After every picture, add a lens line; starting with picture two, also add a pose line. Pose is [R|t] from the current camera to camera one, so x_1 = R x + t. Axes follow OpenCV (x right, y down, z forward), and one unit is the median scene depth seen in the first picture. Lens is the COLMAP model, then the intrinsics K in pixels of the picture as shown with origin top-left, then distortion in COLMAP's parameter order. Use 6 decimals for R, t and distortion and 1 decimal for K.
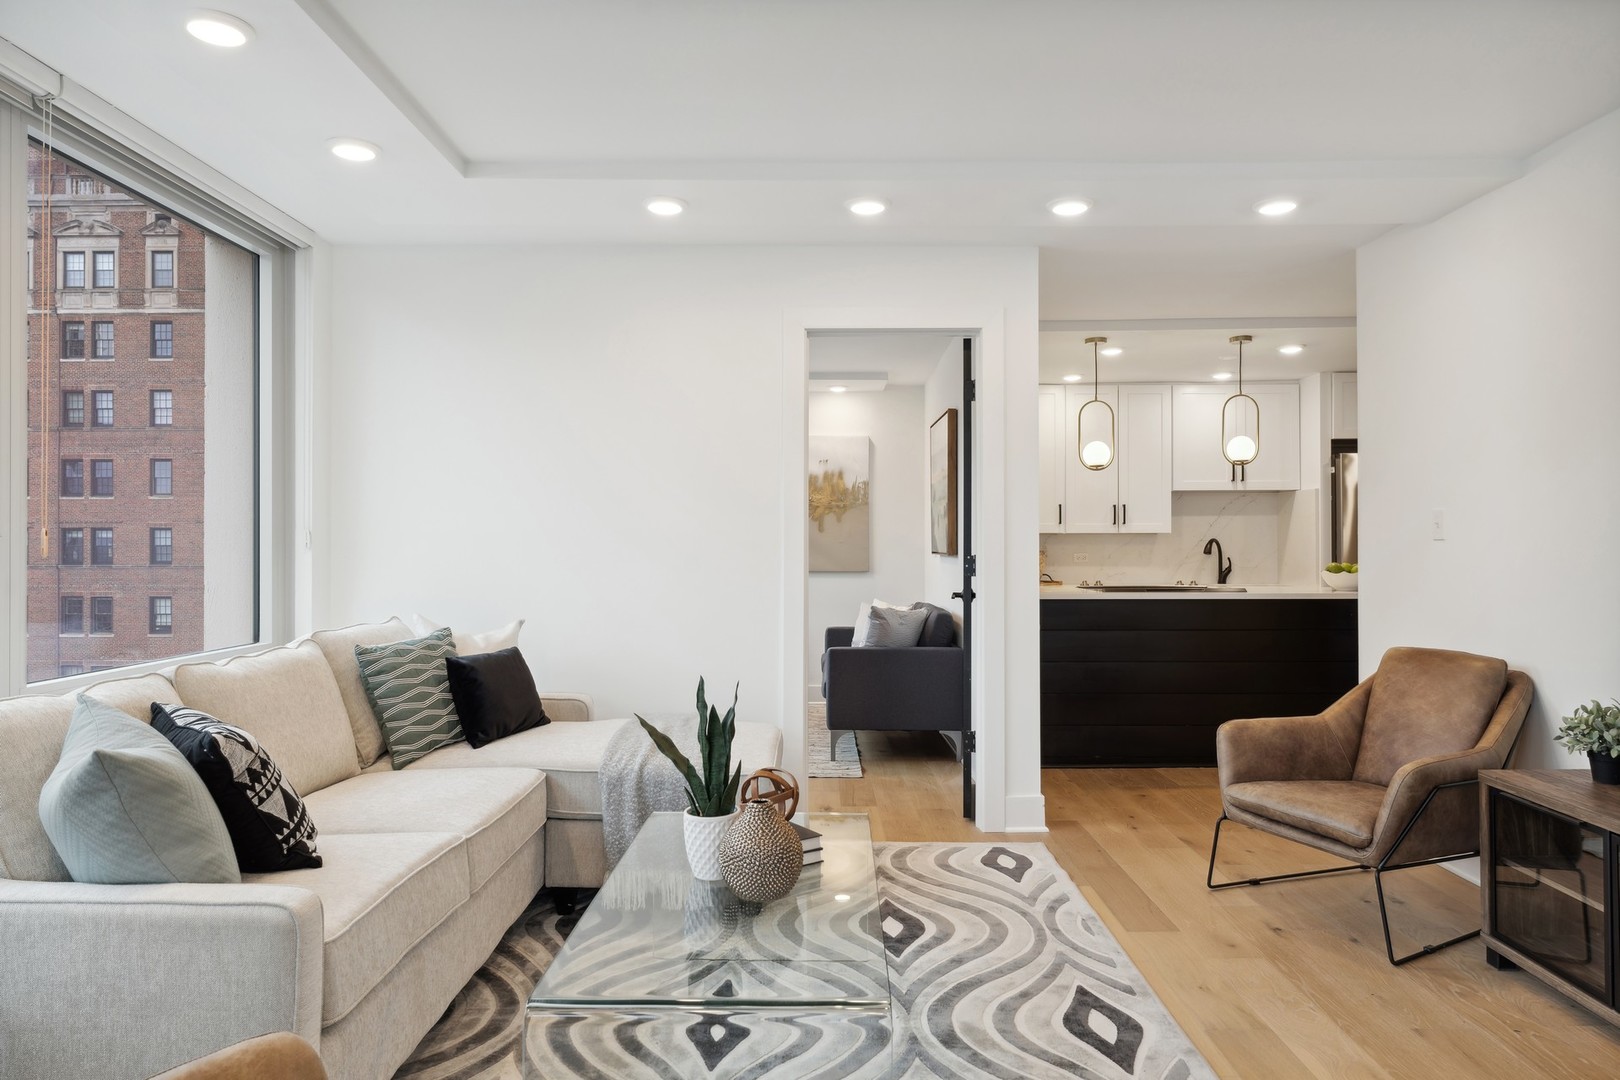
lens RADIAL K [[988.3, 0, 810.3], [0, 988.3, 534.8], [0, 0, 1]] dist [-0.002283, 0.000311]
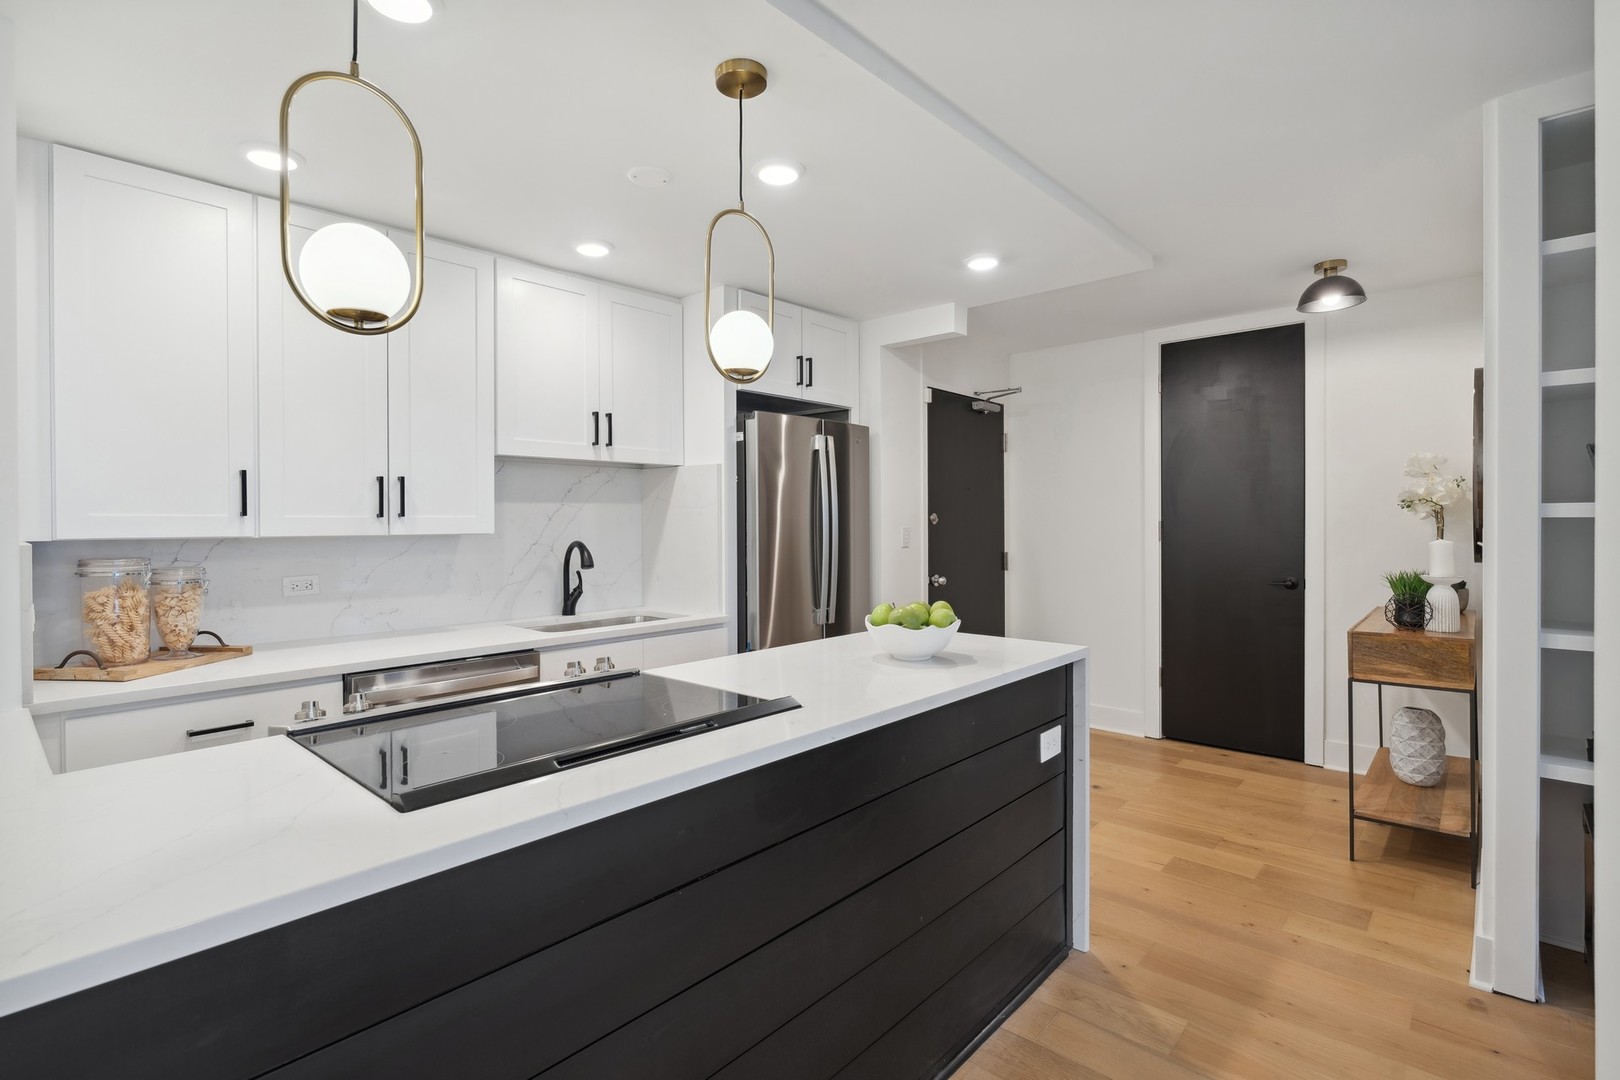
lens RADIAL K [[765.2, 0, 801.6], [0, 765.2, 528.9], [0, 0, 1]] dist [-0.007855, -0.000636]
pose [[0.664644, -0.008322, 0.747114, 0.166531], [-0.003469, 0.999893, 0.014223, -0.010770], [-0.747152, -0.012045, 0.664544, 0.599017]]
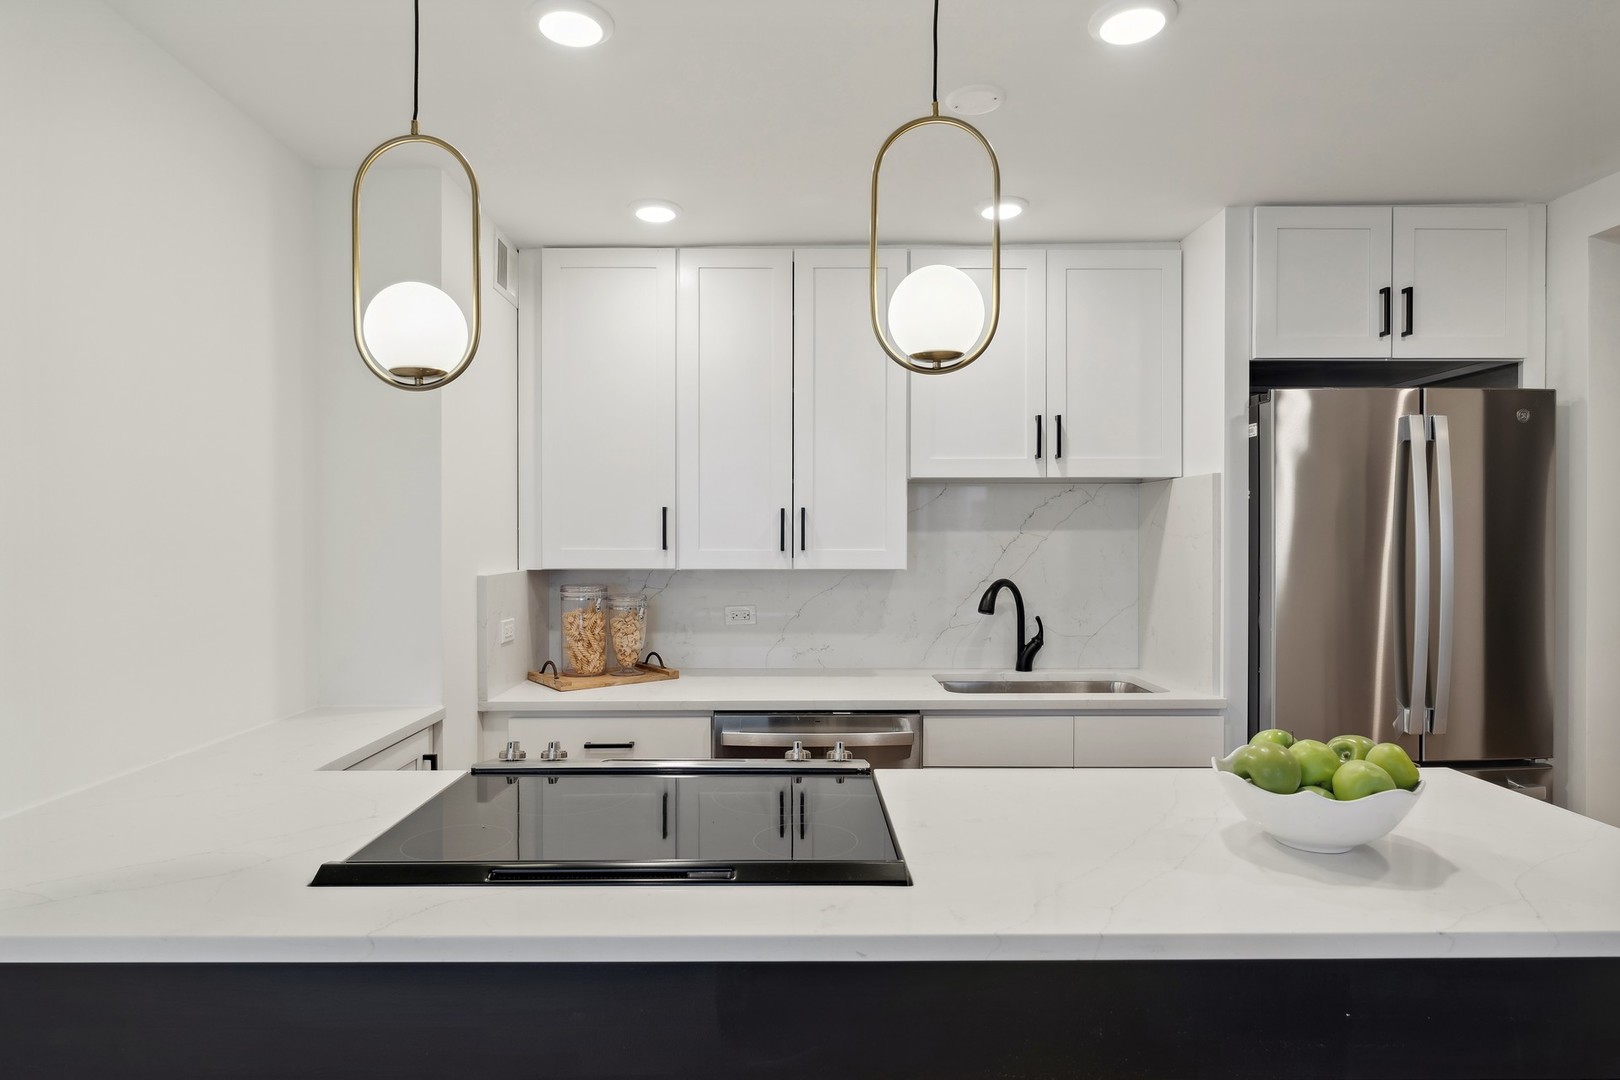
lens RADIAL K [[877.6, 0, 802.3], [0, 877.6, 537.3], [0, 0, 1]] dist [-0.001523, -0.000950]
pose [[0.999754, 0.001963, 0.022079, 0.306722], [-0.002143, 0.999964, 0.008158, -0.020061], [-0.022062, -0.008203, 0.999723, 0.588047]]
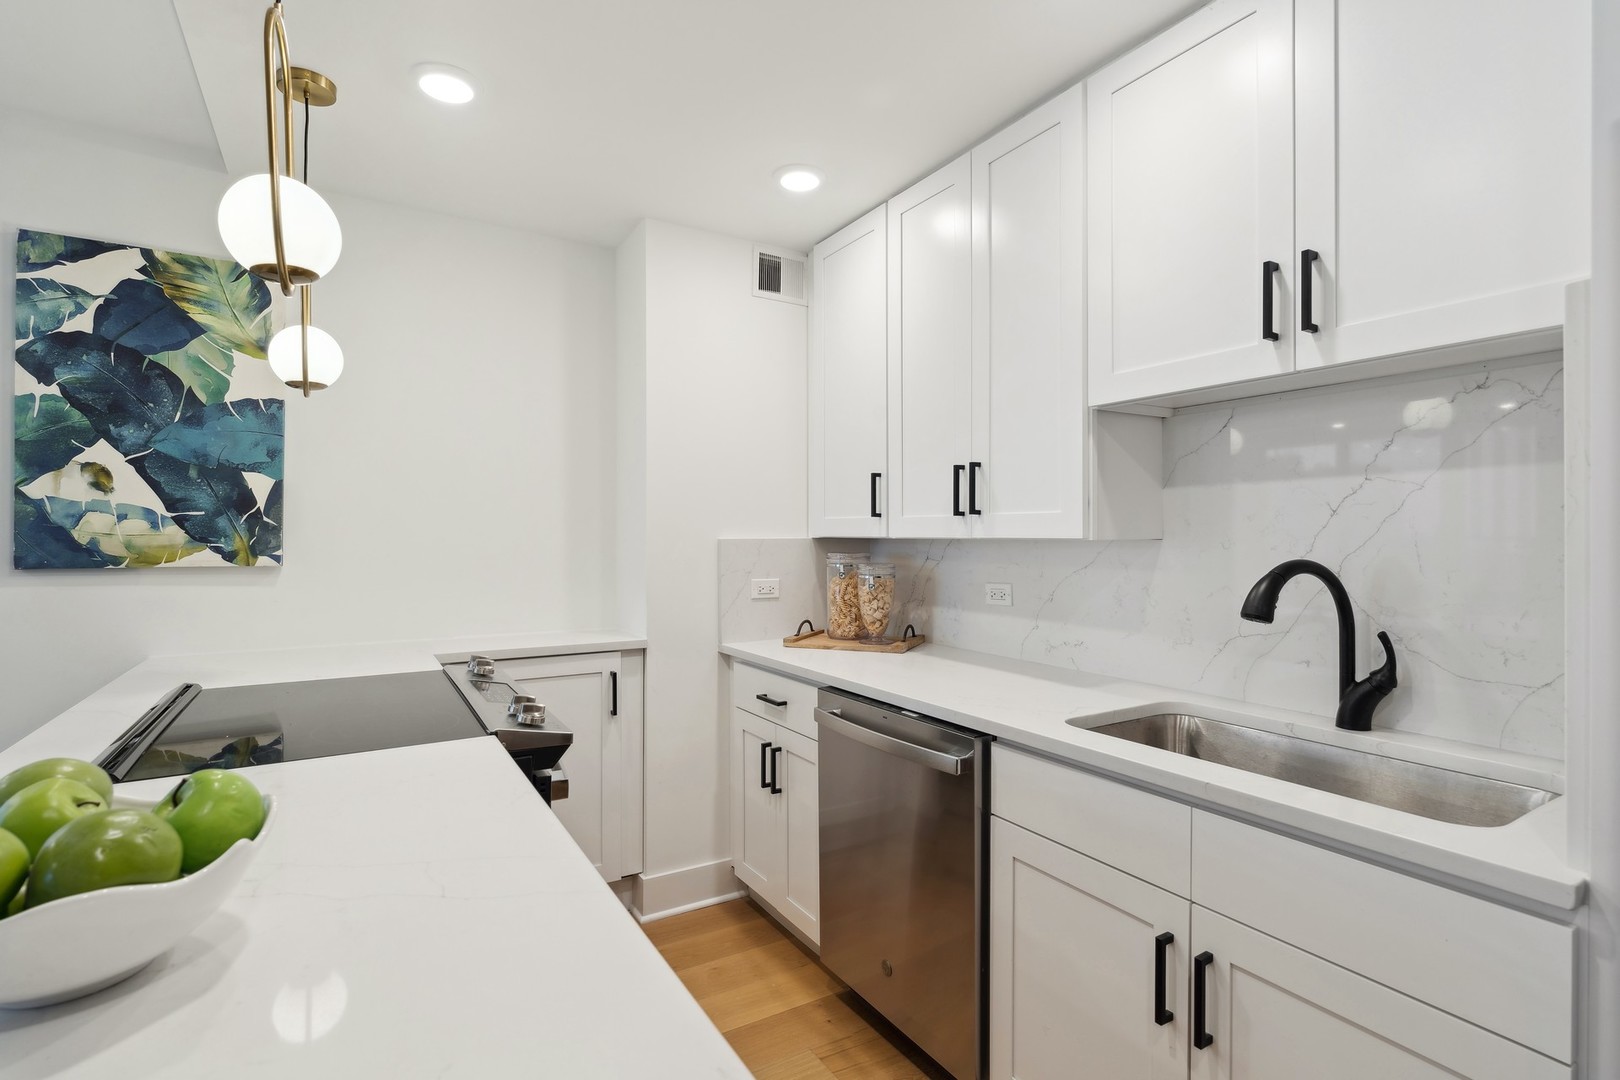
lens RADIAL K [[765.2, 0, 808.9], [0, 765.2, 539.4], [0, 0, 1]] dist [-0.007855, -0.000636]
pose [[0.531297, 0.007260, -0.847155, 0.528180], [0.006087, 0.999905, 0.012387, -0.005362], [0.847164, -0.011737, 0.531202, 0.787379]]
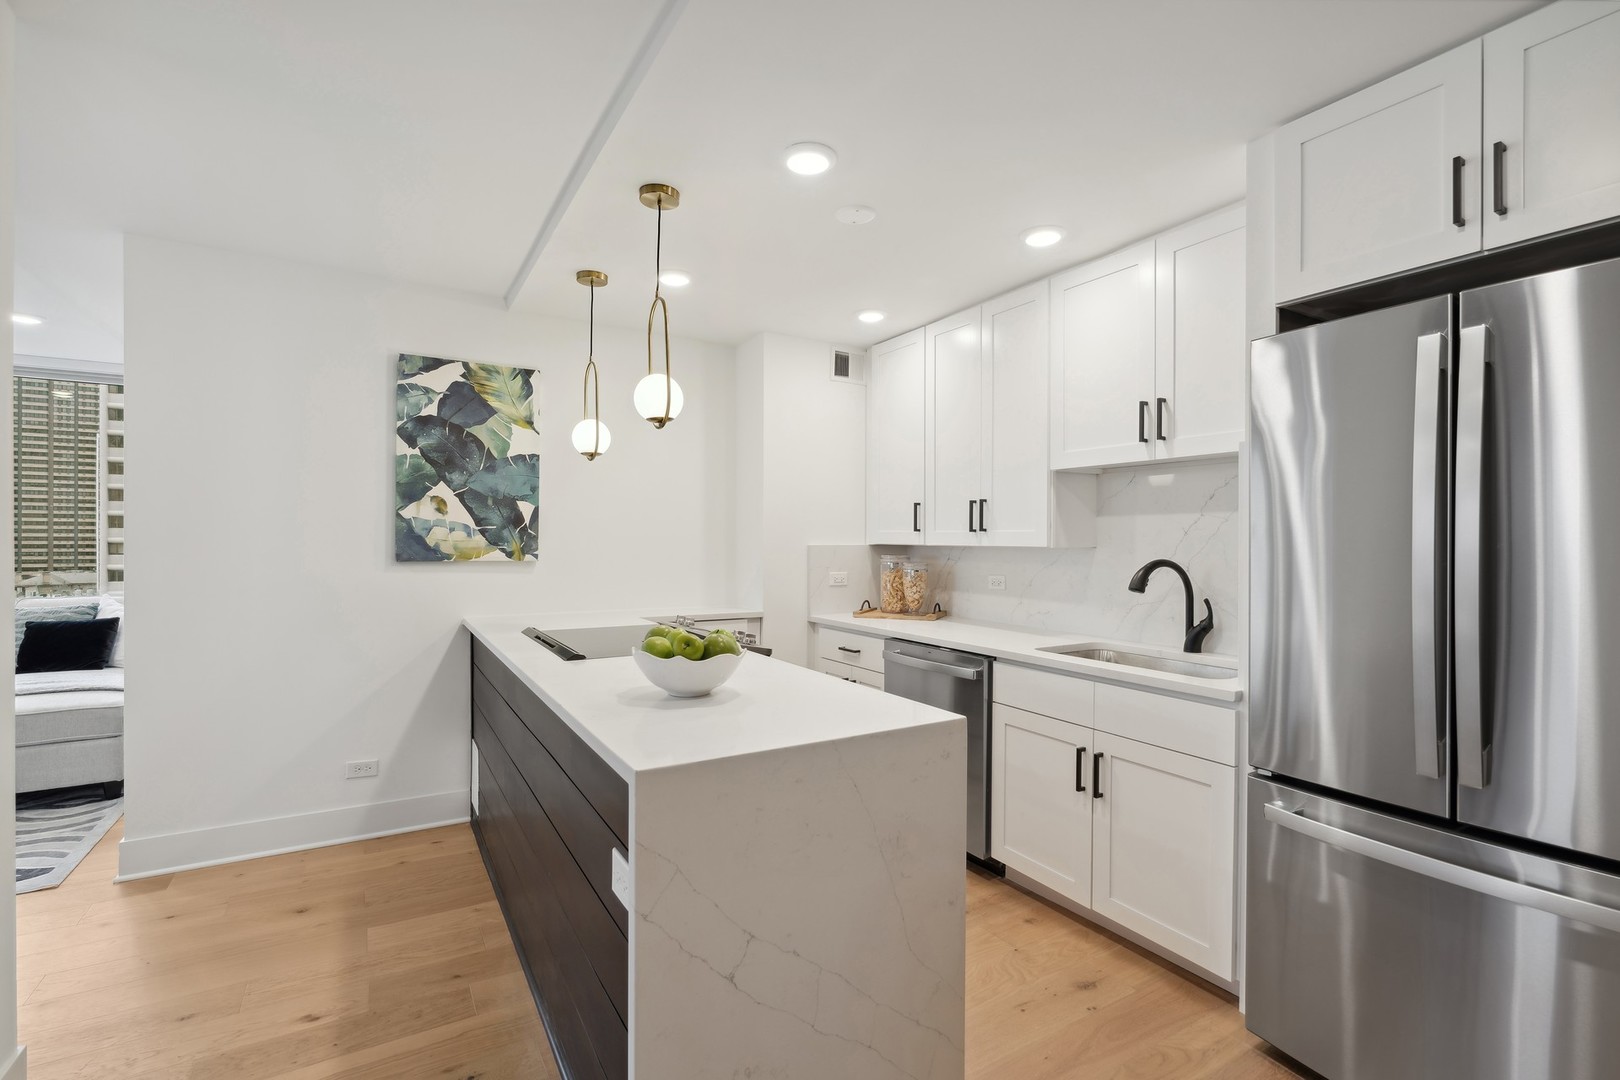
lens RADIAL K [[731.8, 0, 811.2], [0, 731.8, 544.5], [0, 0, 1]] dist [-0.005563, -0.000804]
pose [[0.528727, 0.011308, -0.848716, 0.641533], [0.000364, 0.999908, 0.013549, -0.008920], [0.848792, -0.007472, 0.528675, 0.667860]]
